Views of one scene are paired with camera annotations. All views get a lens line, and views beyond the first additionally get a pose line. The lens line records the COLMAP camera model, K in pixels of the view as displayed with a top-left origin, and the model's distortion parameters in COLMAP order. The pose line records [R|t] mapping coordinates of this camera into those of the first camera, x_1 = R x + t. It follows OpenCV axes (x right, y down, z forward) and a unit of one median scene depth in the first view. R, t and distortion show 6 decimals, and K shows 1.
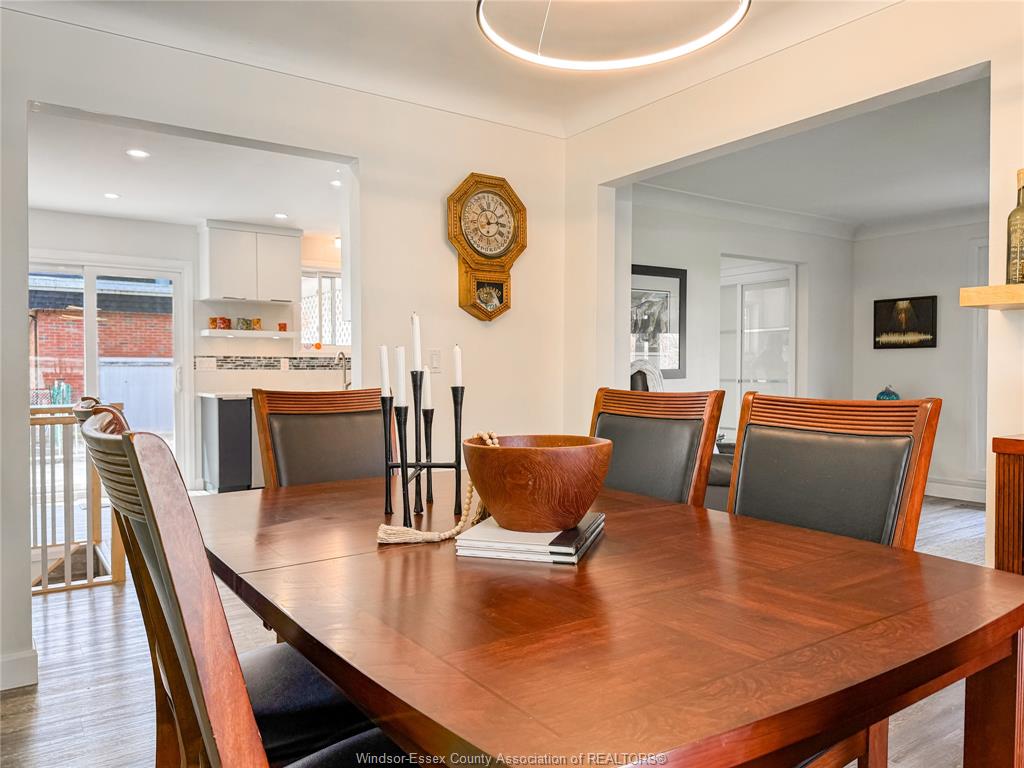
lens RADIAL K [[727.3, 0, 529.3], [0, 727.3, 385.8], [0, 0, 1]] dist [0.089977, -0.125360]
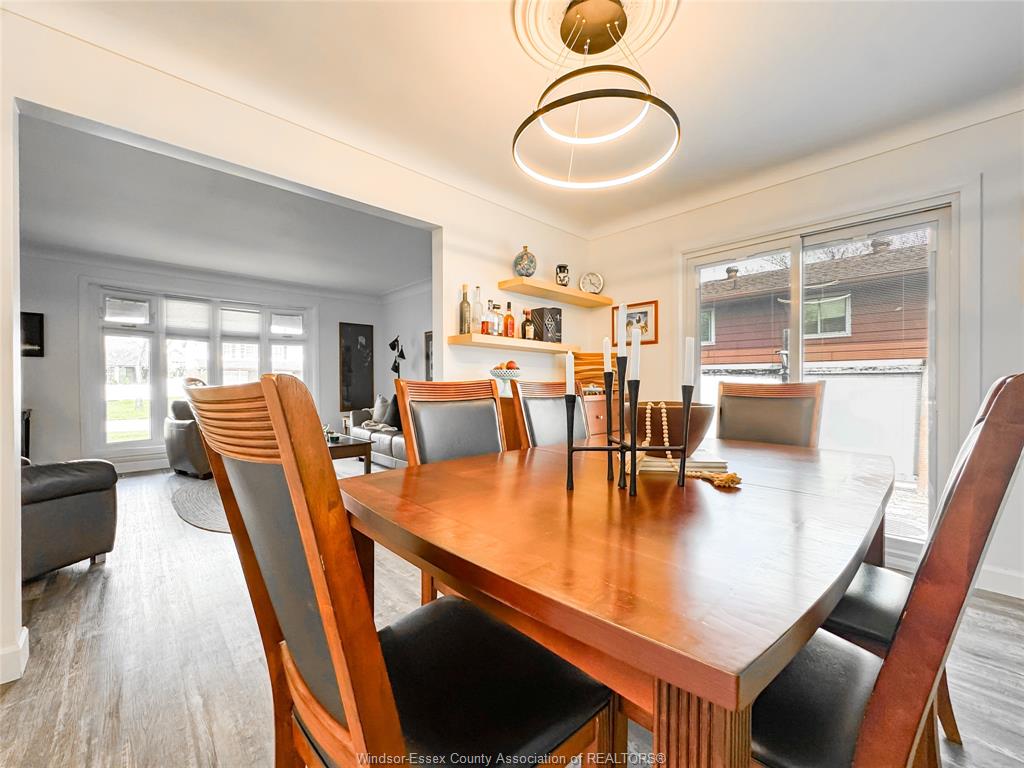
lens RADIAL K [[410.6, 0, 513.6], [0, 410.6, 384.4], [0, 0, 1]] dist [-0.005278, 0.000255]
pose [[-0.136499, -0.003013, 0.990636, -0.197230], [0.023907, 0.999694, 0.006335, 0.006551], [-0.990352, 0.024548, -0.136385, 0.315627]]
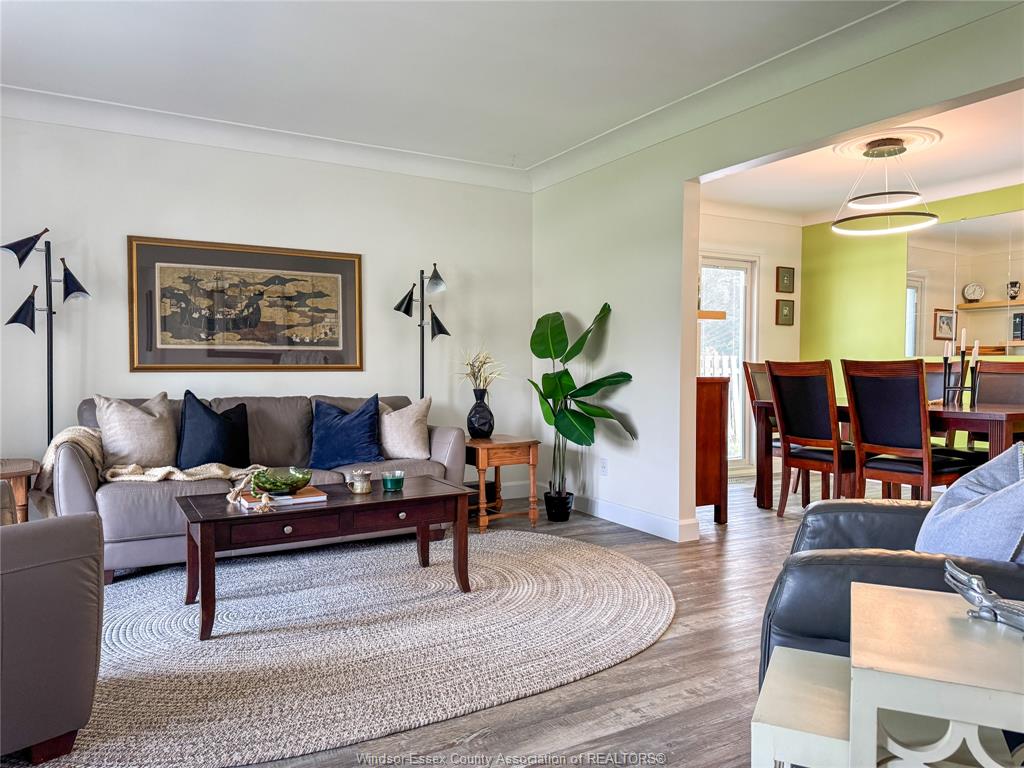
lens RADIAL K [[719.8, 0, 512.0], [0, 719.8, 384.0], [0, 0, 1]] dist [0.094574, -0.122867]
pose [[-0.995048, -0.004205, 0.099303, 0.298505], [0.000580, 0.998842, 0.048104, -0.006752], [-0.099390, 0.047923, -0.993894, 0.958176]]
